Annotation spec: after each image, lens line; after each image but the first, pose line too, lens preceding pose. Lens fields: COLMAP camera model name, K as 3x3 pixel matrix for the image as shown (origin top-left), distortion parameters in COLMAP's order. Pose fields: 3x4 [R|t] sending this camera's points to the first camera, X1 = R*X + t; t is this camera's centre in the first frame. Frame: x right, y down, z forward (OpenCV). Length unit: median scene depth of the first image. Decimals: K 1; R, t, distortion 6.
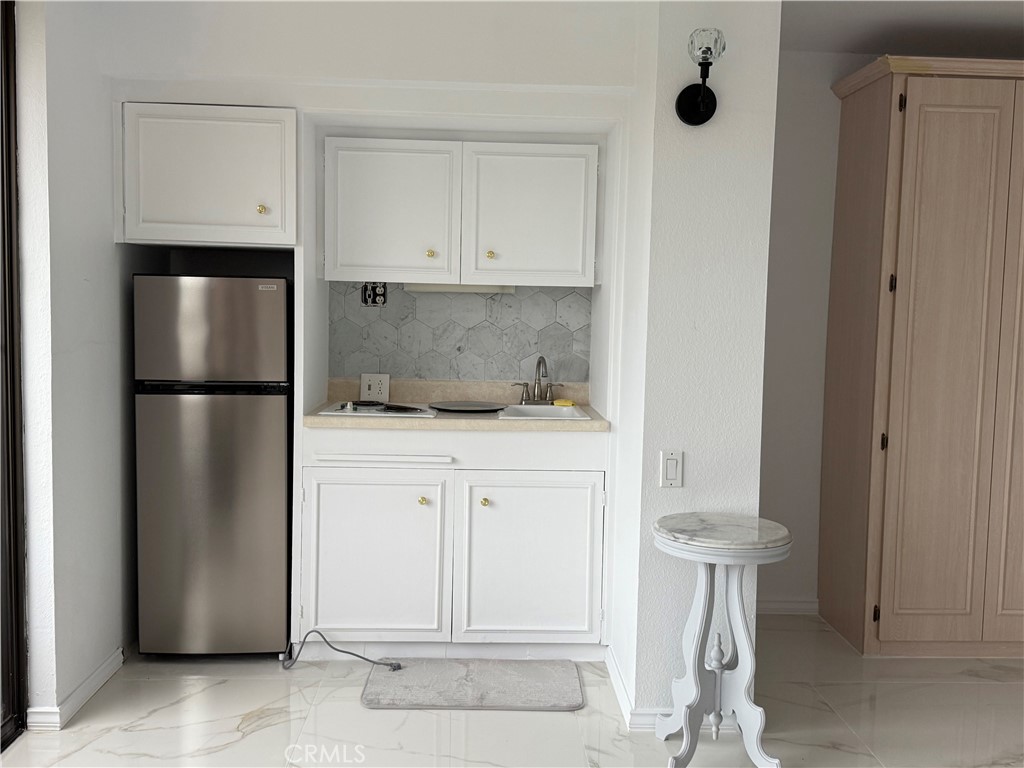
lens RADIAL K [[1031.0, 0, 506.0], [0, 1031.0, 383.2], [0, 0, 1]] dist [0.025033, 0.000000]
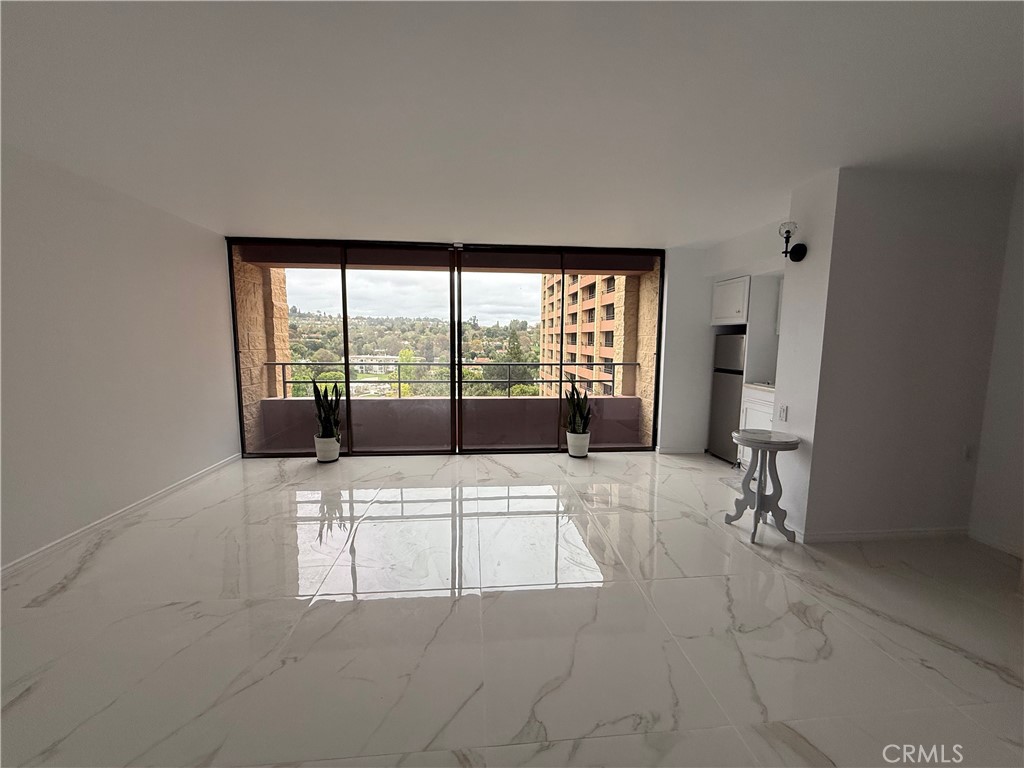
lens RADIAL K [[402.5, 0, 507.0], [0, 402.5, 385.3], [0, 0, 1]] dist [-0.000722, -0.000647]
pose [[0.054192, 0.094902, -0.994010, 1.034628], [-0.087853, 0.992066, 0.089927, -0.004412], [0.994658, 0.082454, 0.062100, 0.330255]]
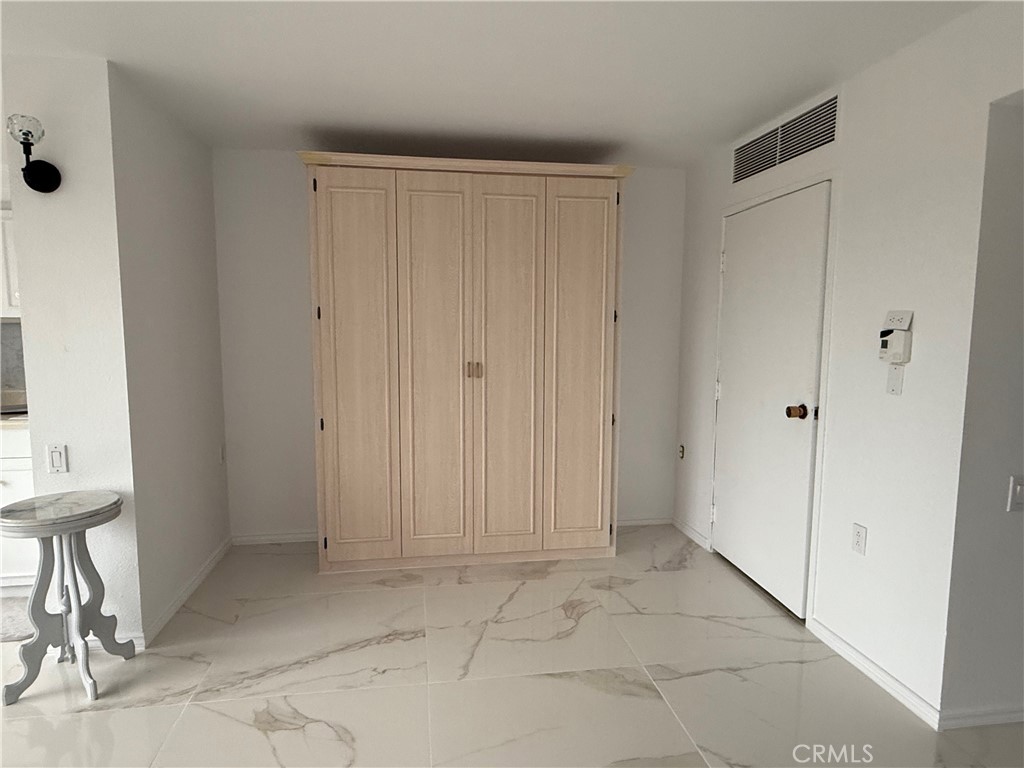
lens RADIAL K [[606.3, 0, 511.2], [0, 606.3, 388.4], [0, 0, 1]] dist [-0.001046, -0.000947]
pose [[0.992576, -0.029391, 0.118024, 0.654589], [0.026221, 0.999255, 0.028324, -0.012780], [-0.118769, -0.025019, 0.992607, 0.174354]]
